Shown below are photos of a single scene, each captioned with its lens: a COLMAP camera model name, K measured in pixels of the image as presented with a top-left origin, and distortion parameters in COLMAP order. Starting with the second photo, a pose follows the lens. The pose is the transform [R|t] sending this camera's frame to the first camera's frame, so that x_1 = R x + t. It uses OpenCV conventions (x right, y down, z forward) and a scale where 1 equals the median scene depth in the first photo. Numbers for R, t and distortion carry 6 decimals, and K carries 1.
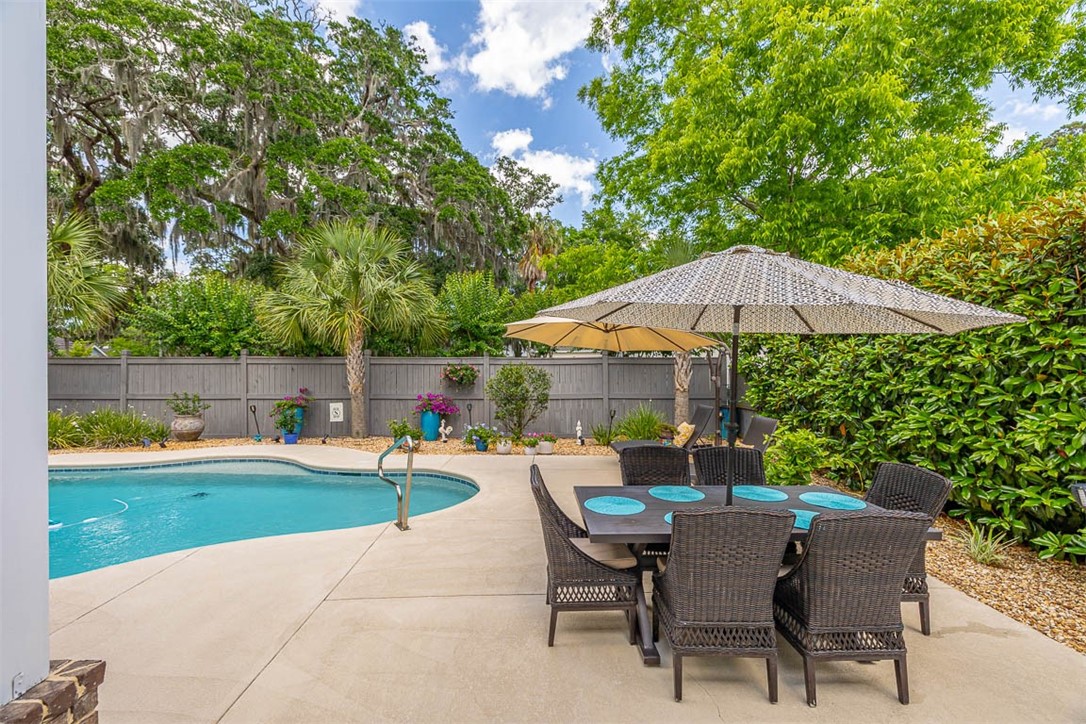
lens RADIAL K [[460.1, 0, 544.5], [0, 460.1, 362.8], [0, 0, 1]] dist [0.000985, 0.000115]
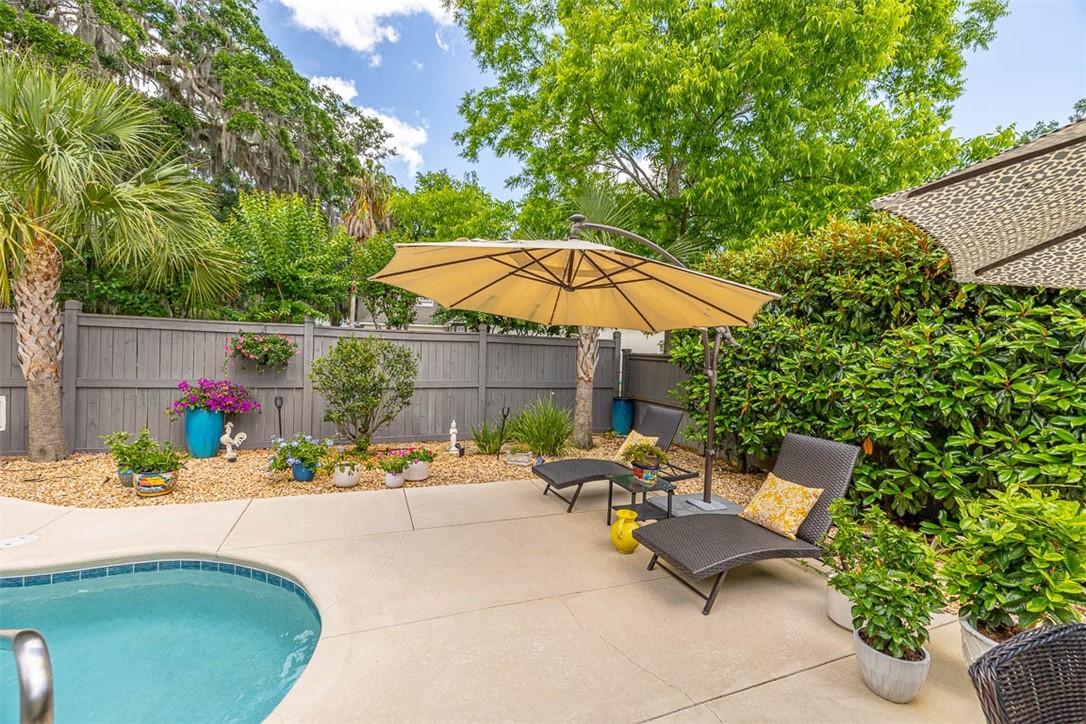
lens RADIAL K [[460.1, 0, 548.4], [0, 460.1, 356.8], [0, 0, 1]] dist [0.000985, 0.000115]
pose [[0.926462, 0.027755, 0.375363, -0.055116], [-0.041469, 0.998733, 0.028505, 0.000436], [-0.374096, -0.041974, 0.926440, 0.258747]]
